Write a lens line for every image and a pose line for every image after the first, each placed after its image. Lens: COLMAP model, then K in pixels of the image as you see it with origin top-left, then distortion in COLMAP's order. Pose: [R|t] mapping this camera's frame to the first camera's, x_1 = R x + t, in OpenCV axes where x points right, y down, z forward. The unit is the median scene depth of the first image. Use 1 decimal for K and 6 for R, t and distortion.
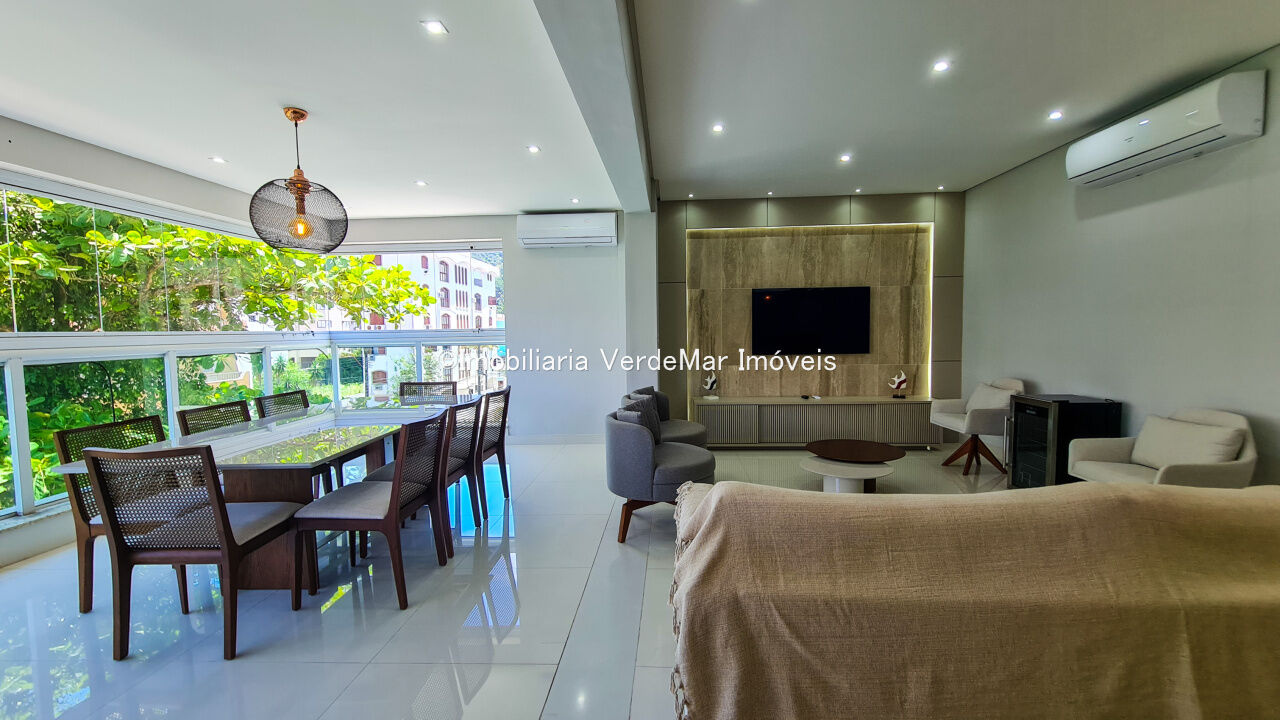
lens RADIAL K [[526.2, 0, 640.0], [0, 526.2, 360.0], [0, 0, 1]] dist [-0.000043, -0.000137]
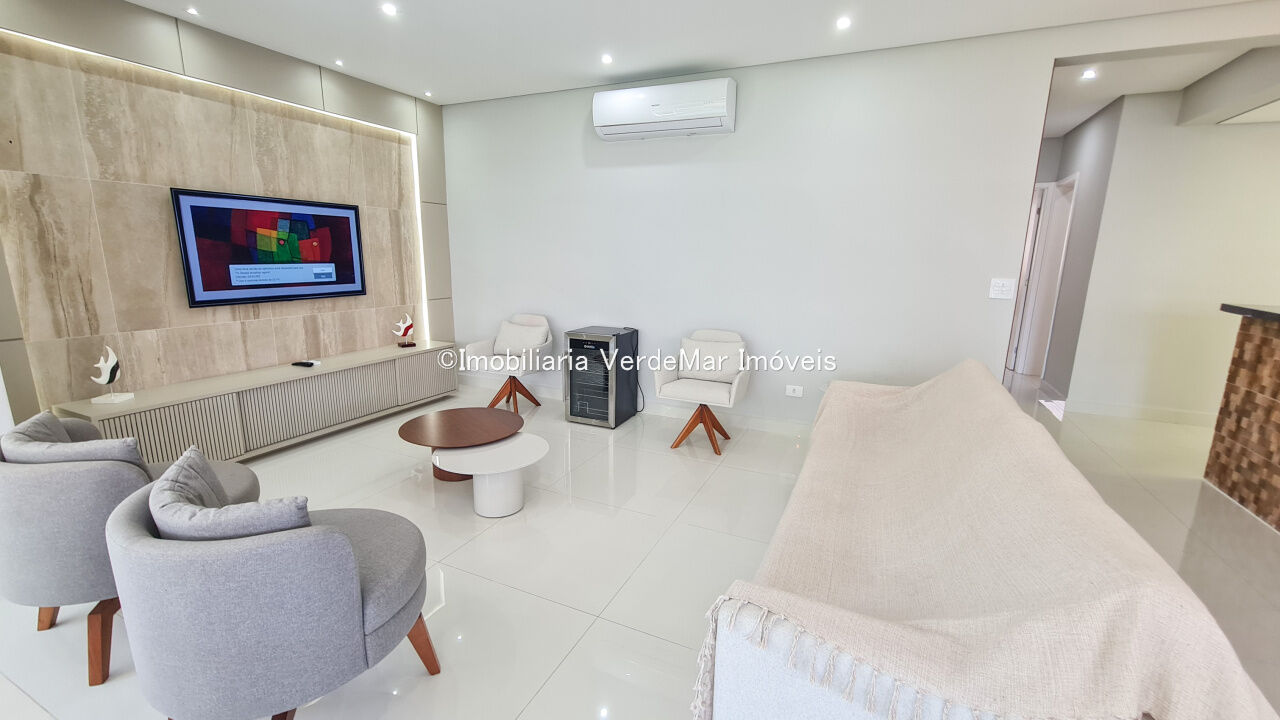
lens RADIAL K [[526.2, 0, 640.0], [0, 526.2, 360.0], [0, 0, 1]] dist [-0.000043, -0.000137]
pose [[0.361787, -0.166797, 0.917218, -0.143714], [0.033027, 0.985540, 0.166194, -0.033278], [-0.931676, -0.029834, 0.362064, 0.342135]]
